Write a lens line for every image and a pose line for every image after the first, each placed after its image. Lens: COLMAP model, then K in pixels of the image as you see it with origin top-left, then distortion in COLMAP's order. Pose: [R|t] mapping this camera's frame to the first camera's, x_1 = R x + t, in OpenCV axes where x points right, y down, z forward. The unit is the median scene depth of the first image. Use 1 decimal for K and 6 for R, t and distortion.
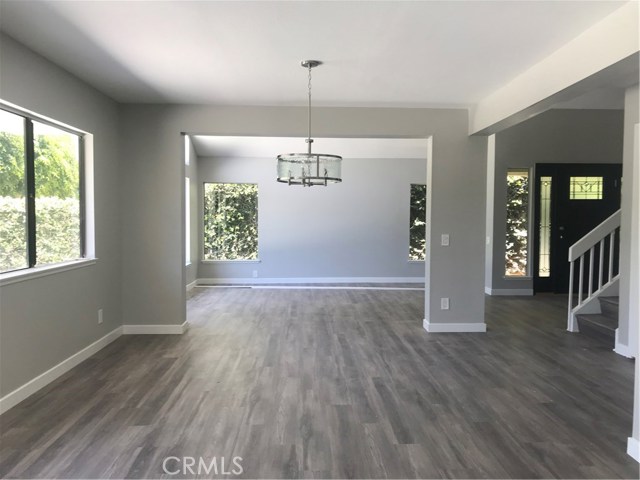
lens RADIAL K [[526.0, 0, 328.2], [0, 526.0, 232.3], [0, 0, 1]] dist [0.027204, -0.010031]
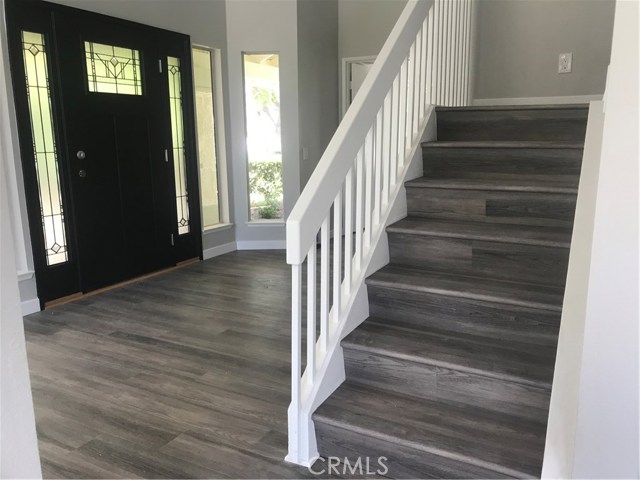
lens RADIAL K [[526.0, 0, 328.2], [0, 526.0, 232.3], [0, 0, 1]] dist [0.027204, -0.010031]
pose [[0.499925, -0.166651, 0.849884, 0.142331], [0.037491, 0.984556, 0.171006, -0.011579], [-0.865257, -0.053627, 0.498452, 0.572680]]
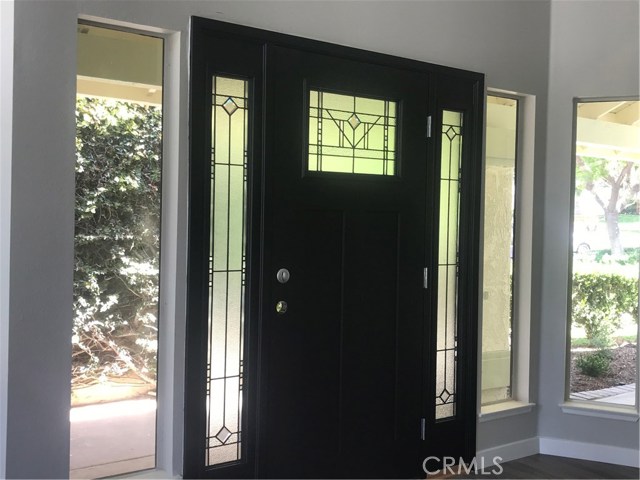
lens RADIAL K [[741.1, 0, 333.2], [0, 741.1, 239.7], [0, 0, 1]] dist [0.059964, -0.022569]
pose [[0.822412, -0.003505, 0.568881, 0.244254], [-0.001024, 0.999970, 0.007641, -0.028823], [-0.568891, -0.006866, 0.822384, 0.667210]]
